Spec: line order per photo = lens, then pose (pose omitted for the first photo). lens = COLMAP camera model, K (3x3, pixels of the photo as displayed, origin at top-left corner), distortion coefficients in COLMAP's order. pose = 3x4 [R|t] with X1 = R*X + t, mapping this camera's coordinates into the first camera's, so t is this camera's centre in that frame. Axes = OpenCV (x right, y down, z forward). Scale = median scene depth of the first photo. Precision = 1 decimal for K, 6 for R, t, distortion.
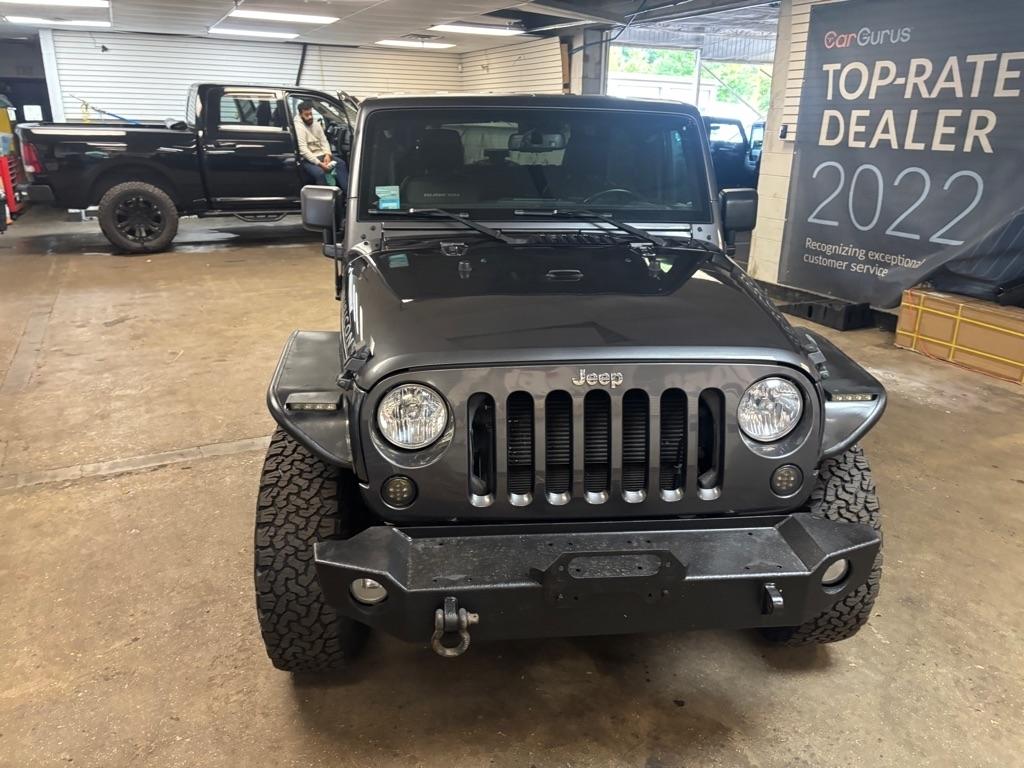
lens RADIAL K [[778.9, 0, 516.7], [0, 778.9, 380.9], [0, 0, 1]] dist [0.000877, 0.002074]
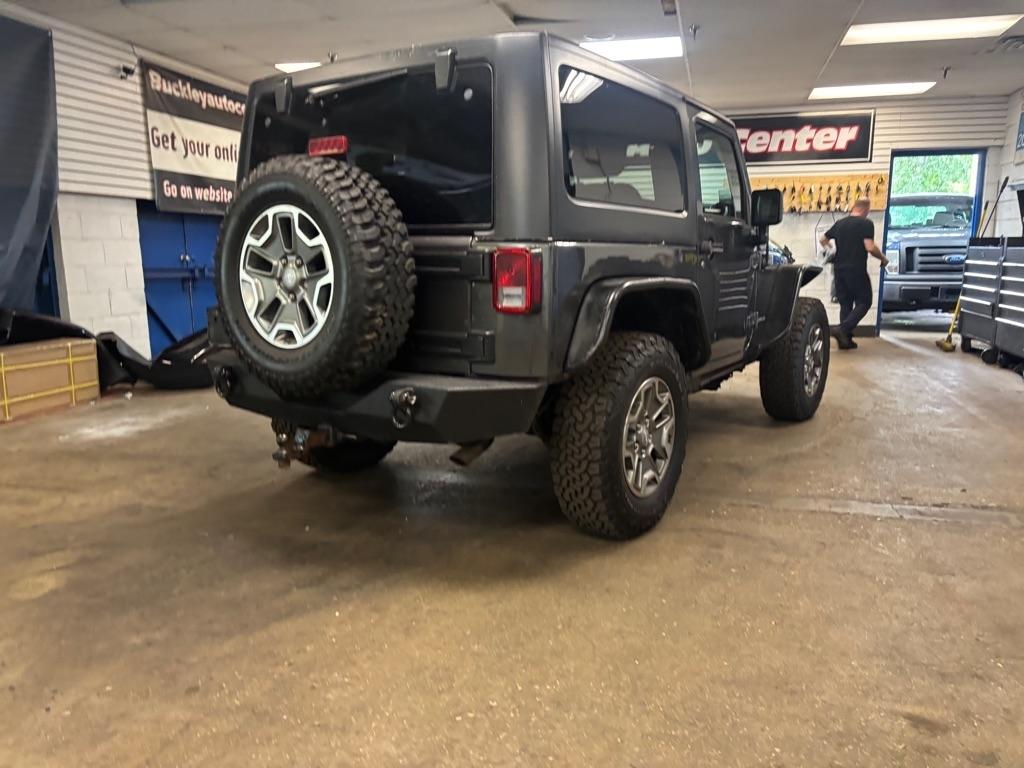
lens RADIAL K [[771.2, 0, 512.0], [0, 771.2, 384.0], [0, 0, 1]] dist [0.069931, -0.079349]
pose [[-0.762341, -0.128567, 0.634277, -0.800442], [0.195653, 0.888424, 0.415238, -0.592150], [-0.616893, 0.440651, -0.652128, 2.294719]]
